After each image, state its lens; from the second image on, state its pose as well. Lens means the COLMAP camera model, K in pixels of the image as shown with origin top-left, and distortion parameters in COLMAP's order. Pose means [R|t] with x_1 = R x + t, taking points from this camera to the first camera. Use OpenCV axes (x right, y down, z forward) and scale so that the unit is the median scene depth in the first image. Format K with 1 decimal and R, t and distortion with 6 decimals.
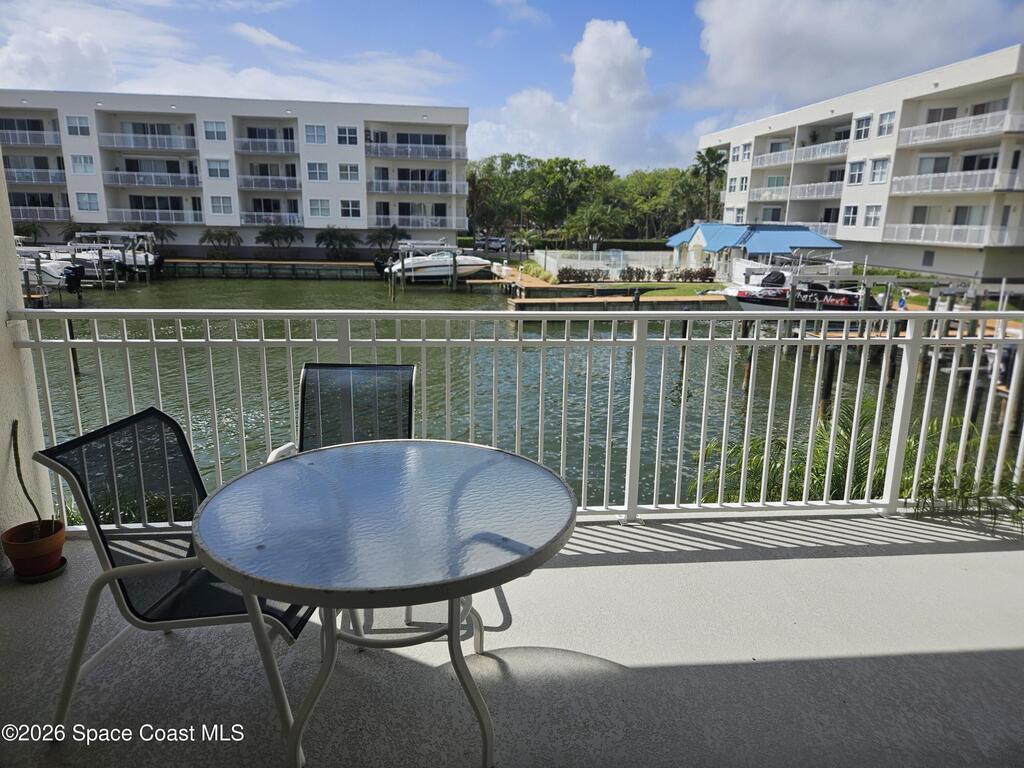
lens RADIAL K [[686.0, 0, 510.0], [0, 686.0, 383.0], [0, 0, 1]] dist [0.076155, -0.068462]
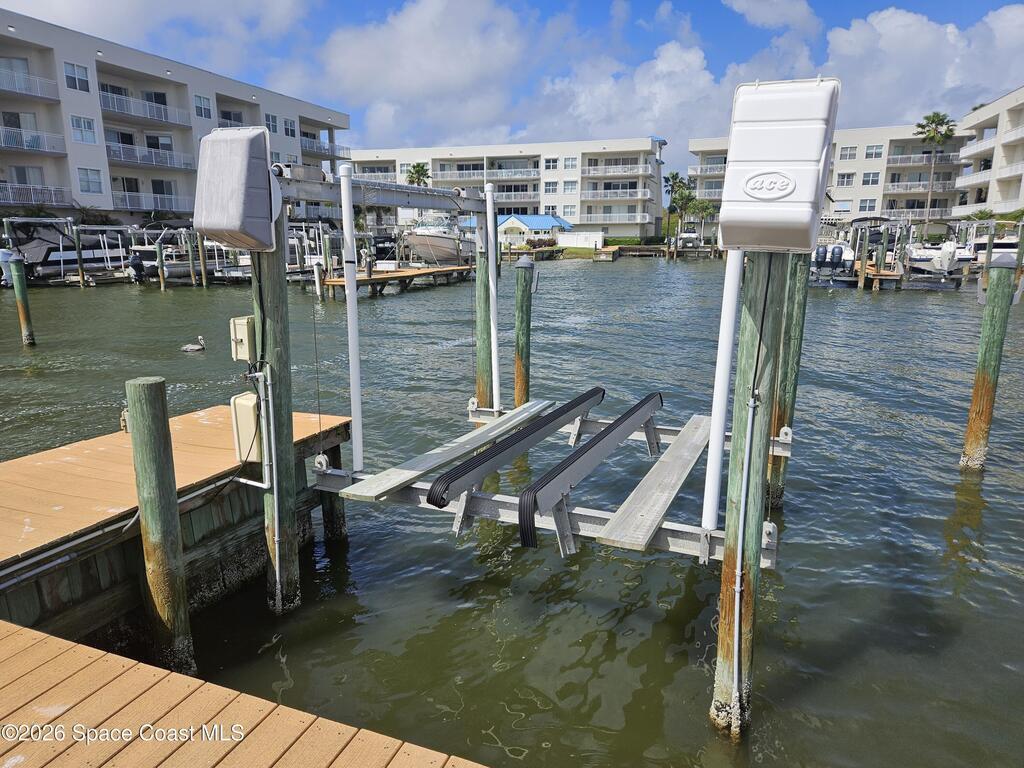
lens RADIAL K [[686.0, 0, 510.0], [0, 686.0, 383.0], [0, 0, 1]] dist [0.076155, -0.068462]
pose [[0.399364, -0.213531, 0.891579, -1.320669], [0.219090, 0.966549, 0.133350, -0.065205], [-0.890229, 0.142081, 0.432788, 0.372842]]
